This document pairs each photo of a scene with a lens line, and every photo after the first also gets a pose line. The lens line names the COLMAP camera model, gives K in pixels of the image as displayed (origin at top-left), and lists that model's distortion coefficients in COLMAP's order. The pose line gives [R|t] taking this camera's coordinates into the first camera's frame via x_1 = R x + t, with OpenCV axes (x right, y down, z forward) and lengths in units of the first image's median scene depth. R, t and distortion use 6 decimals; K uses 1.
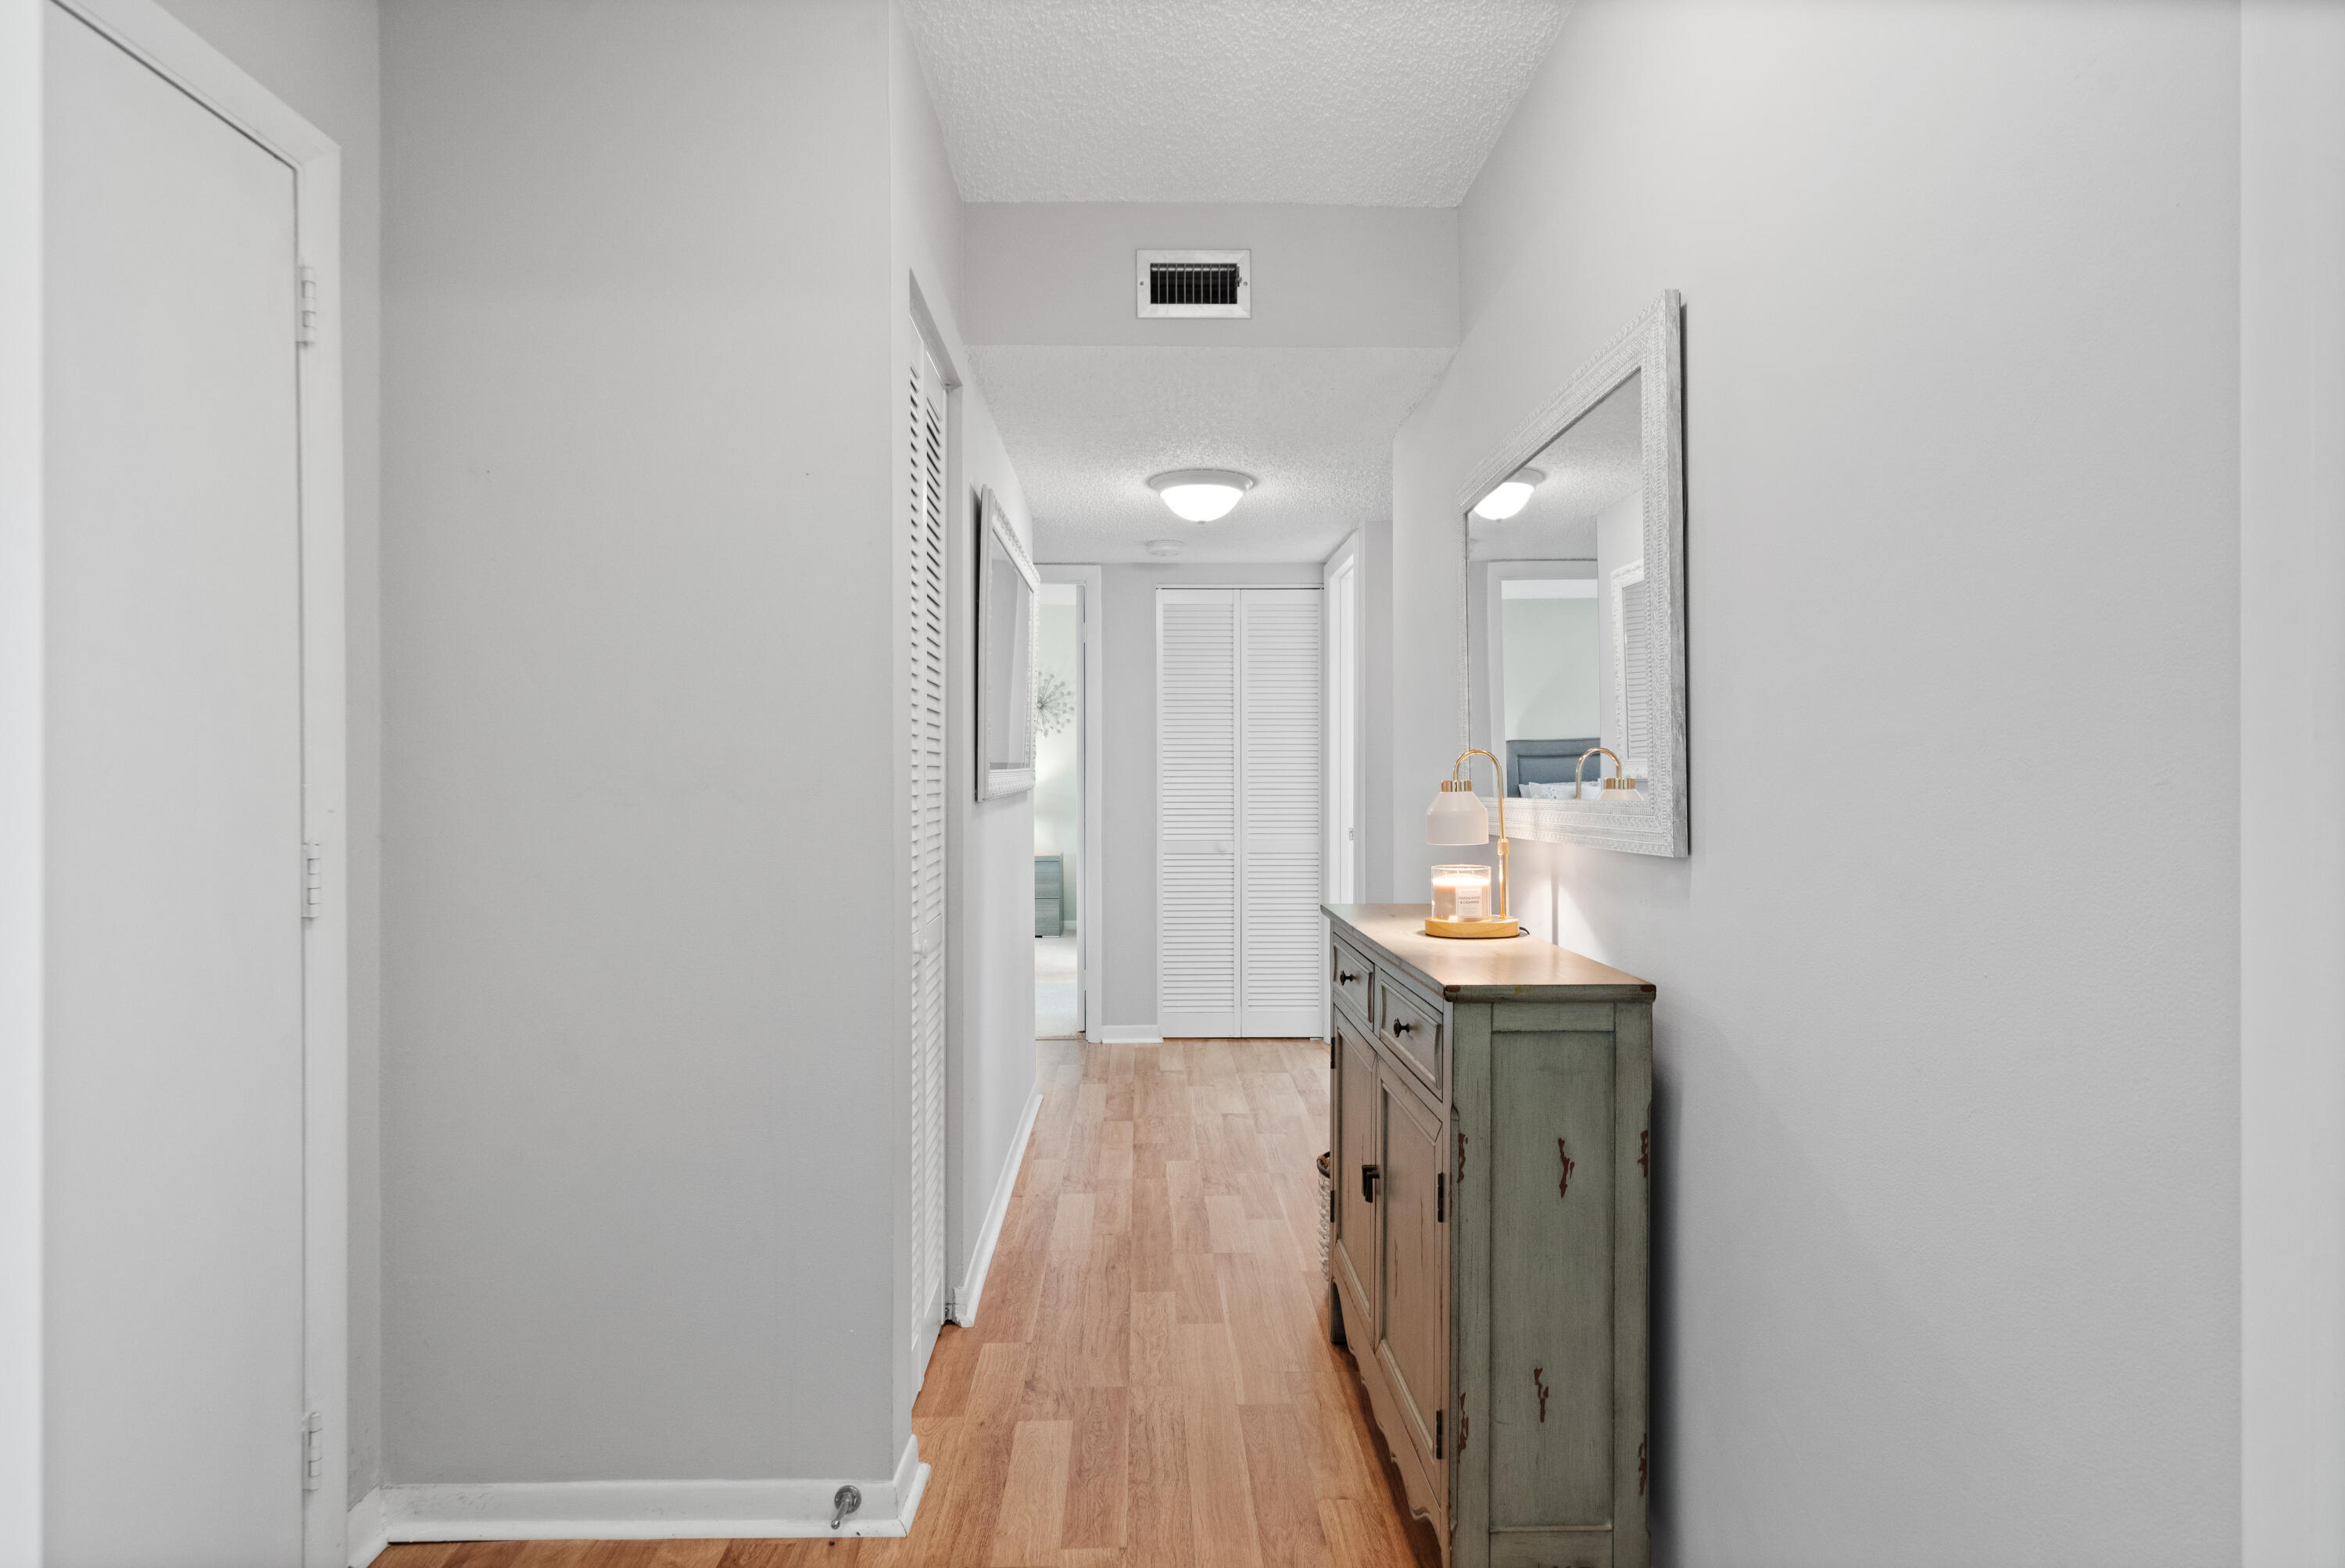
lens RADIAL K [[1198.7, 0, 1172.8], [0, 1198.7, 786.8], [0, 0, 1]] dist [-0.003003, 0.000210]
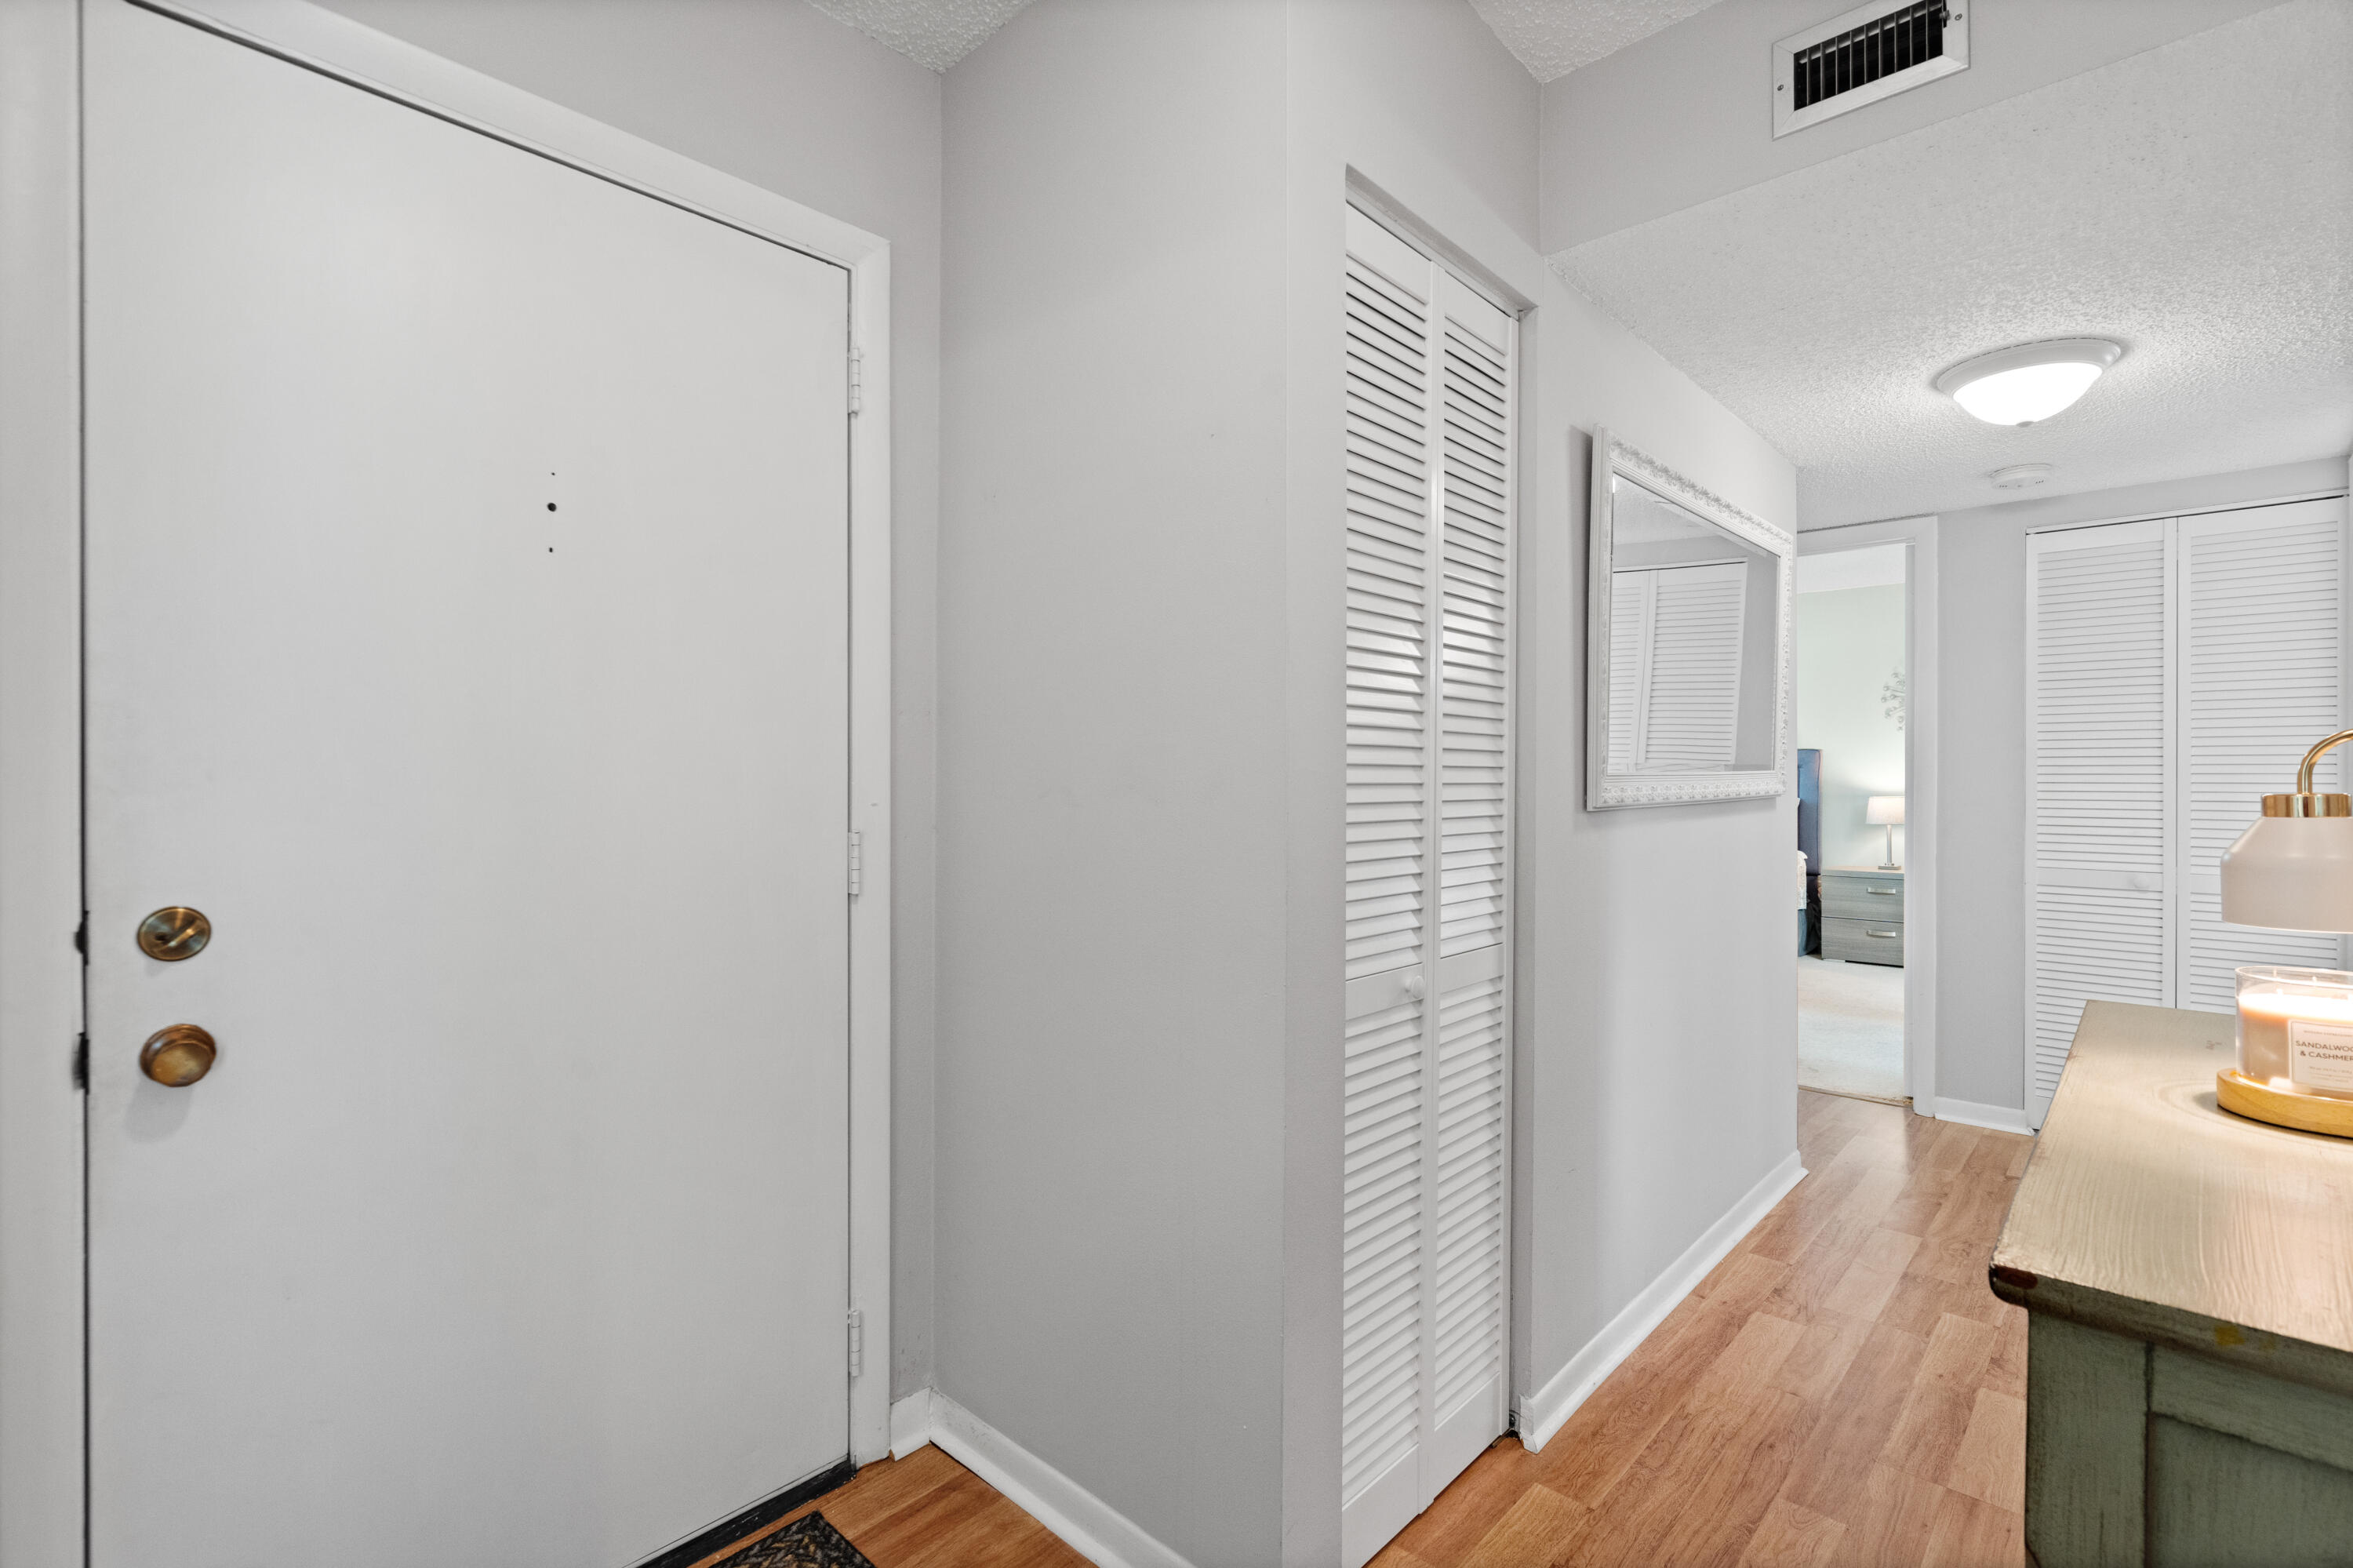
lens RADIAL K [[1075.5, 0, 1180.5], [0, 1075.5, 778.6], [0, 0, 1]] dist [-0.007900, 0.000324]
pose [[0.712709, 0.005547, -0.701438, 0.161214], [-0.012244, 0.999915, -0.004534, -0.002488], [0.701353, 0.011820, 0.712716, 0.289666]]
